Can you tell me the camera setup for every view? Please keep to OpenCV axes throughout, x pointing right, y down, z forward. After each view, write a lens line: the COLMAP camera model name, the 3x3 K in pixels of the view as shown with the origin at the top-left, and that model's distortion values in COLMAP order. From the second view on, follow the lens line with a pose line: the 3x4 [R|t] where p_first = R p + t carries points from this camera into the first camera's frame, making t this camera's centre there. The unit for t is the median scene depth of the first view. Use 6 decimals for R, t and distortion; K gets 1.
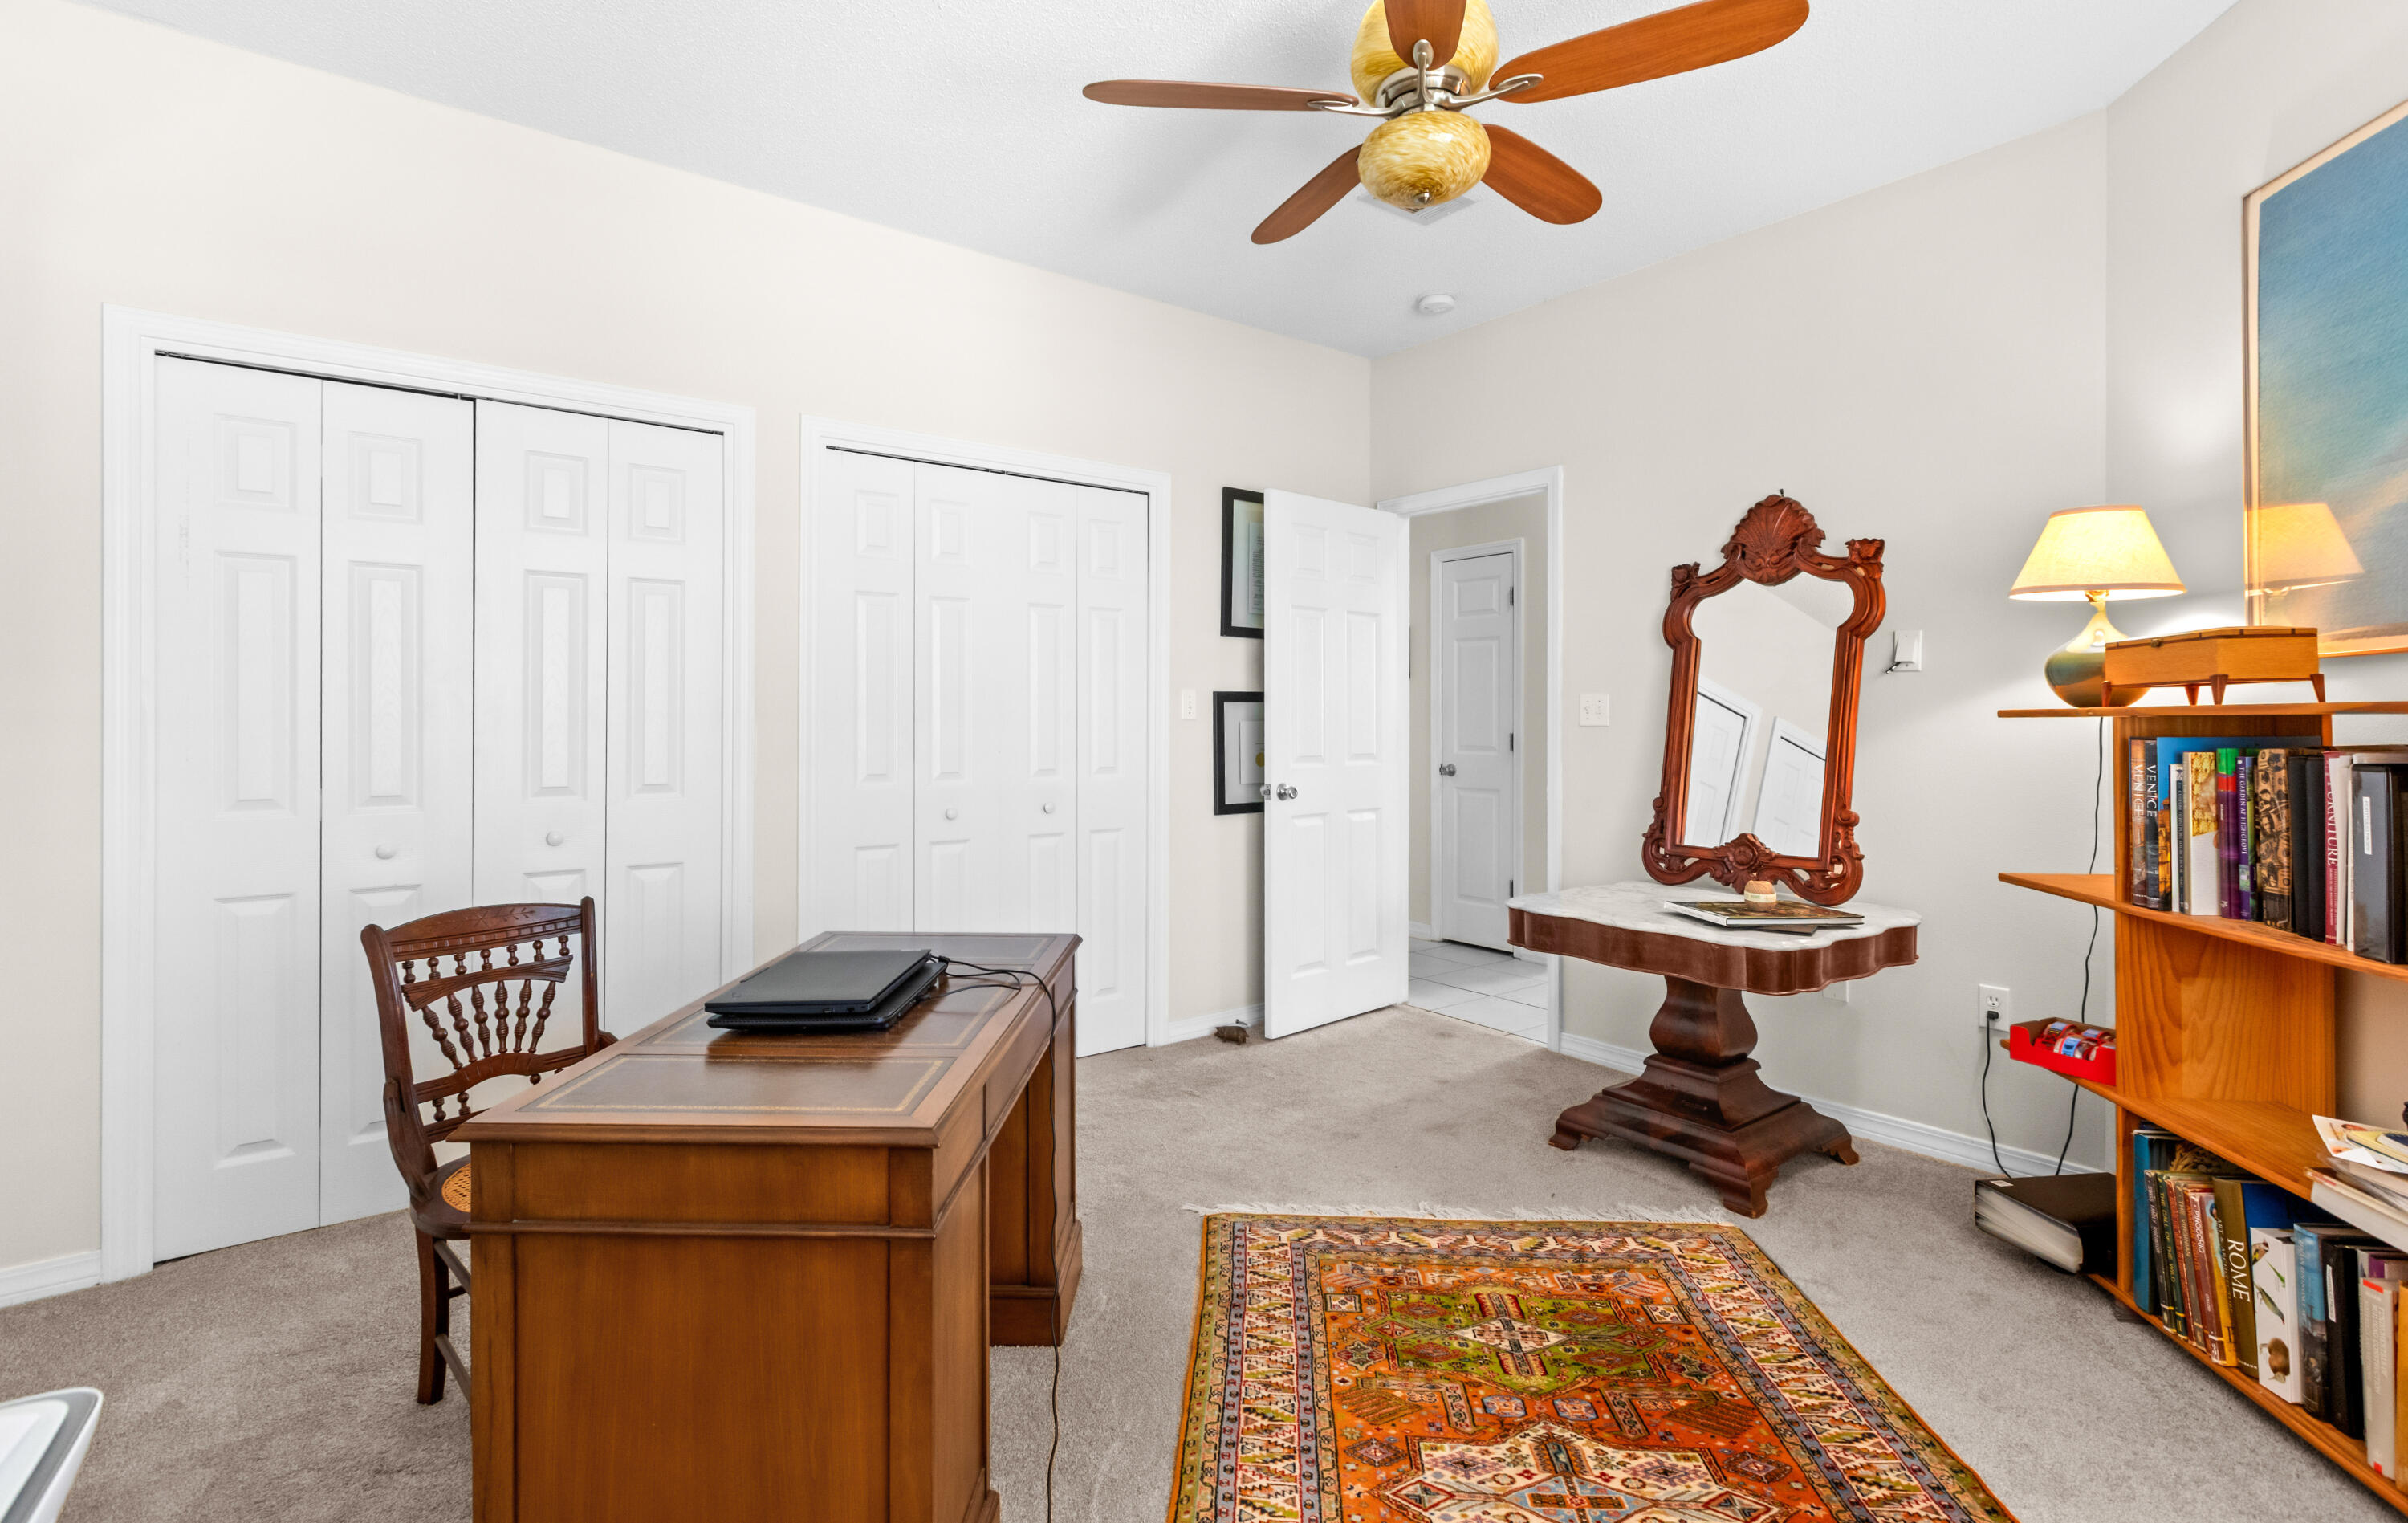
lens RADIAL K [[1115.8, 0, 1207.6], [0, 1115.8, 744.6], [0, 0, 1]] dist [0.003176, -0.002875]
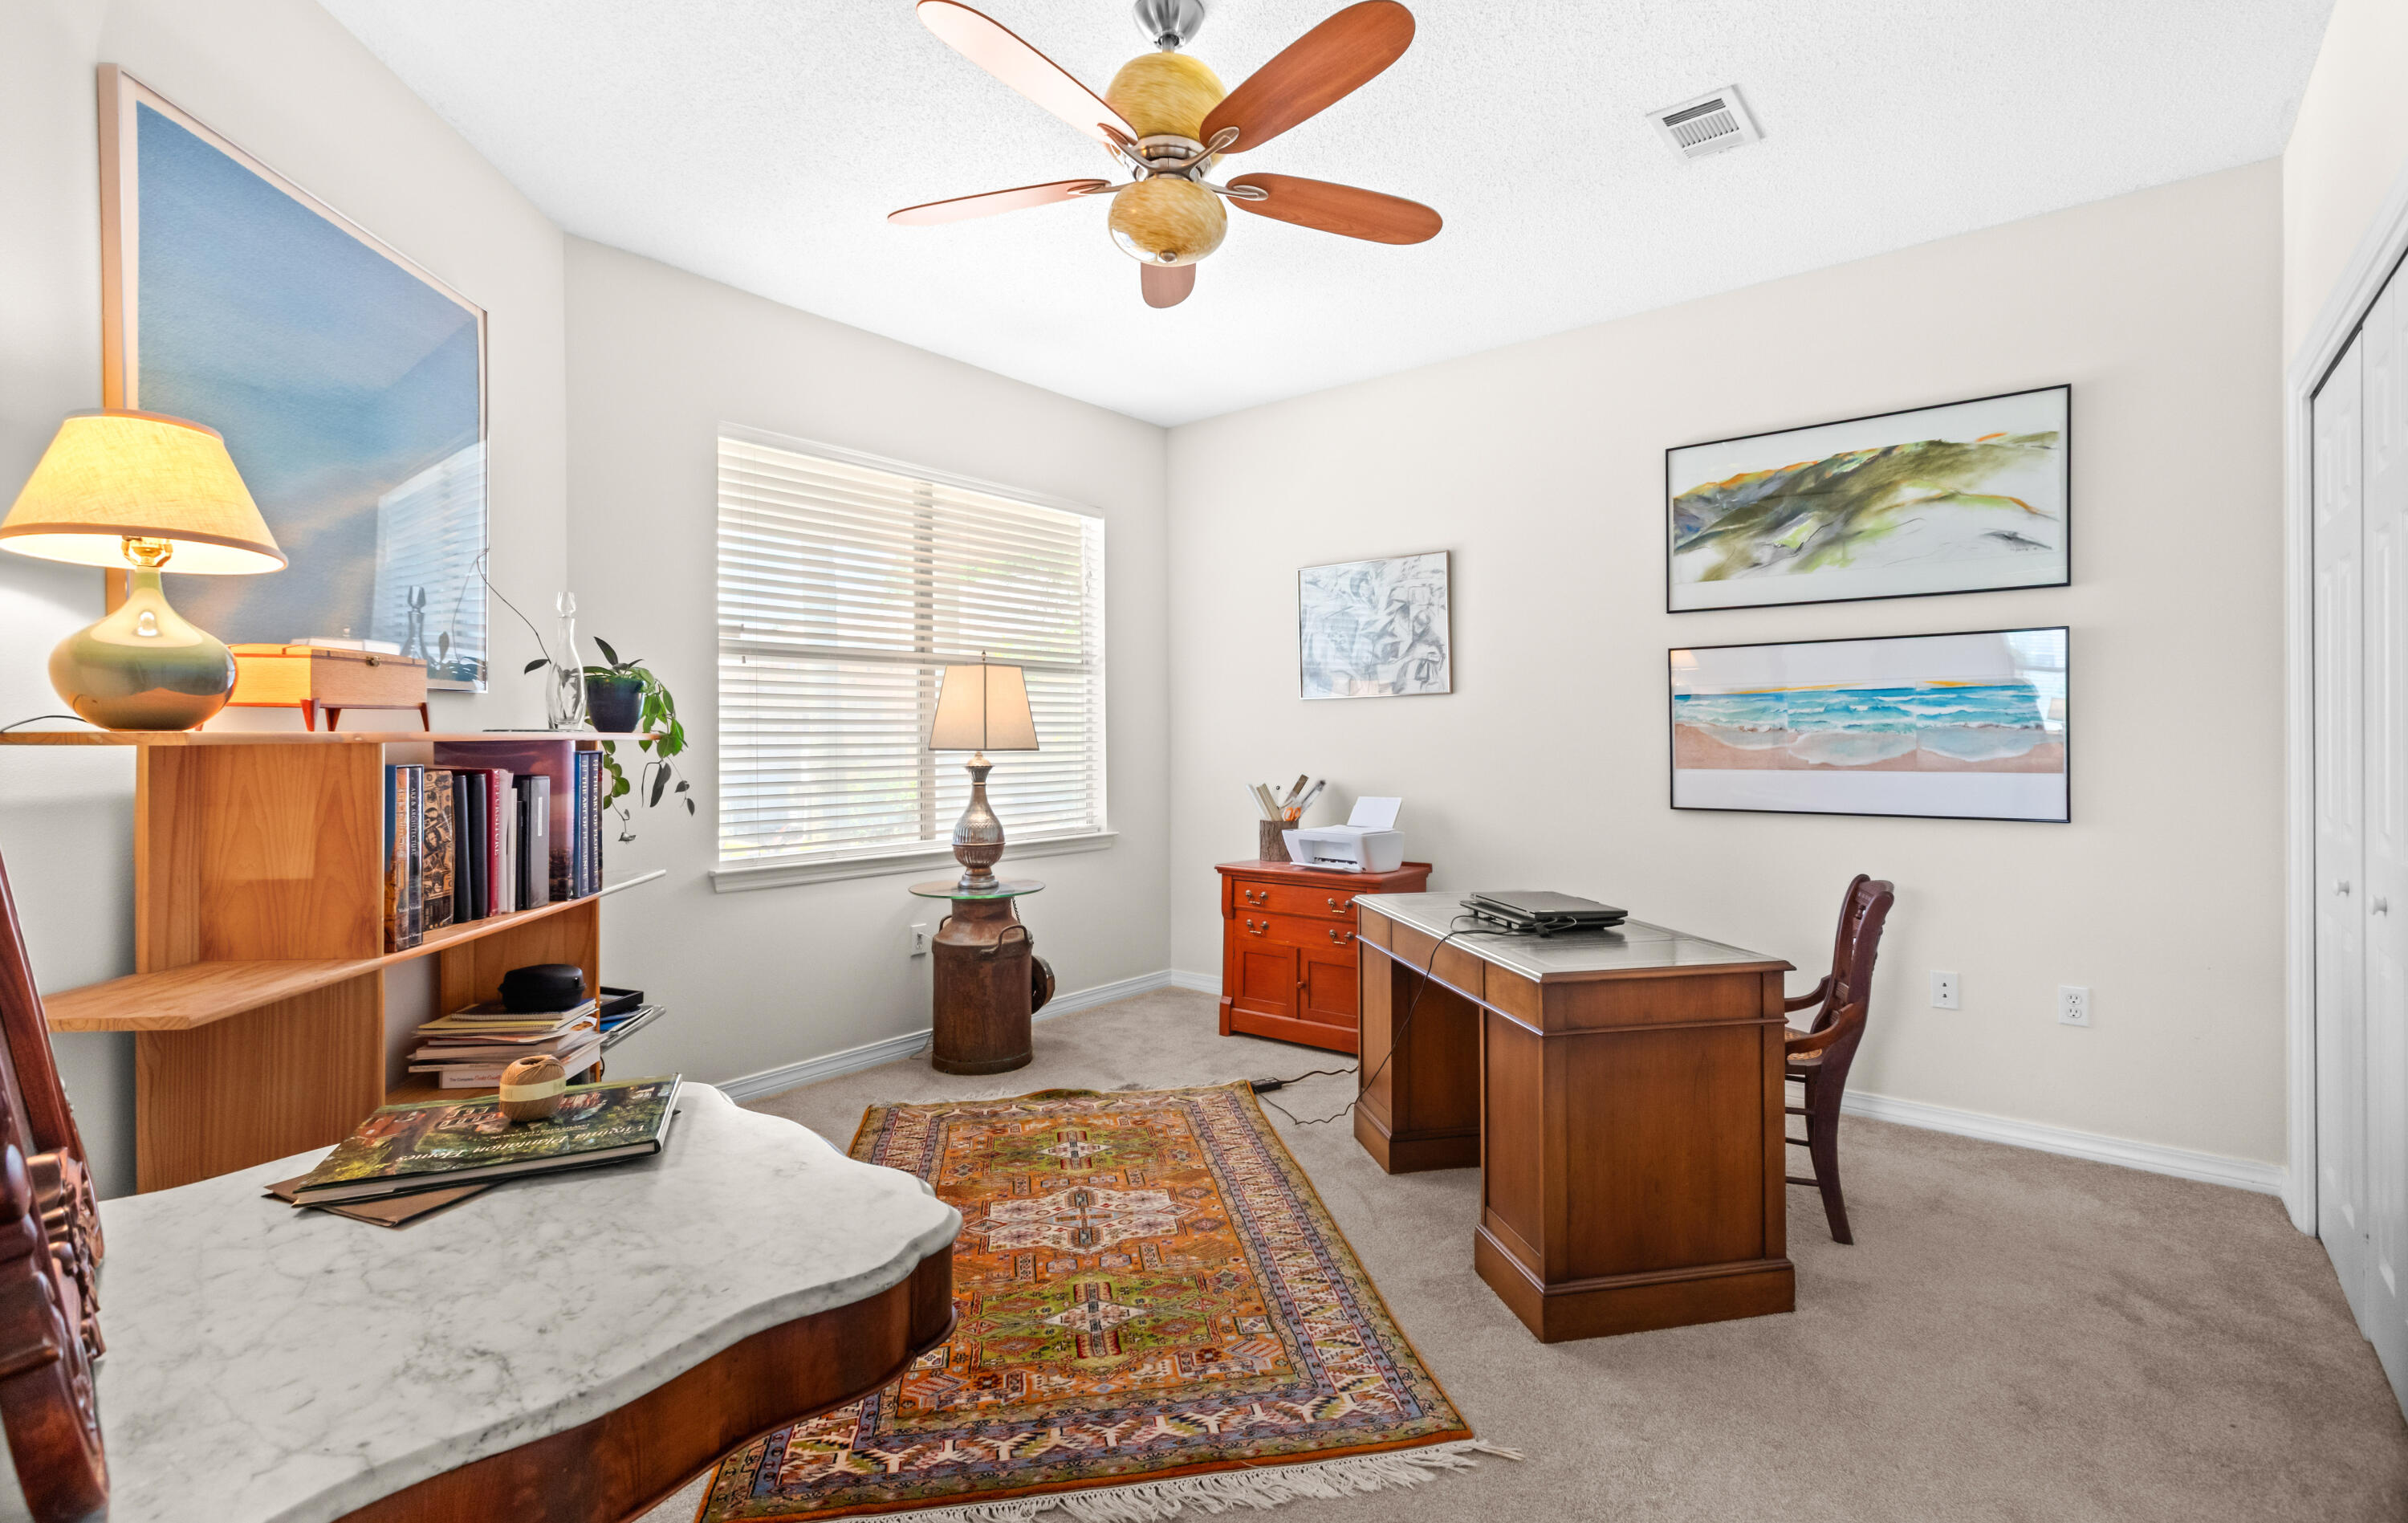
lens RADIAL K [[1115.8, 0, 1203.0], [0, 1115.8, 756.1], [0, 0, 1]] dist [0.003176, -0.002875]
pose [[-0.977332, 0.008231, -0.211555, 0.373136], [-0.001381, 0.998975, 0.045246, -0.054394], [0.211710, 0.044513, -0.976318, 1.943962]]
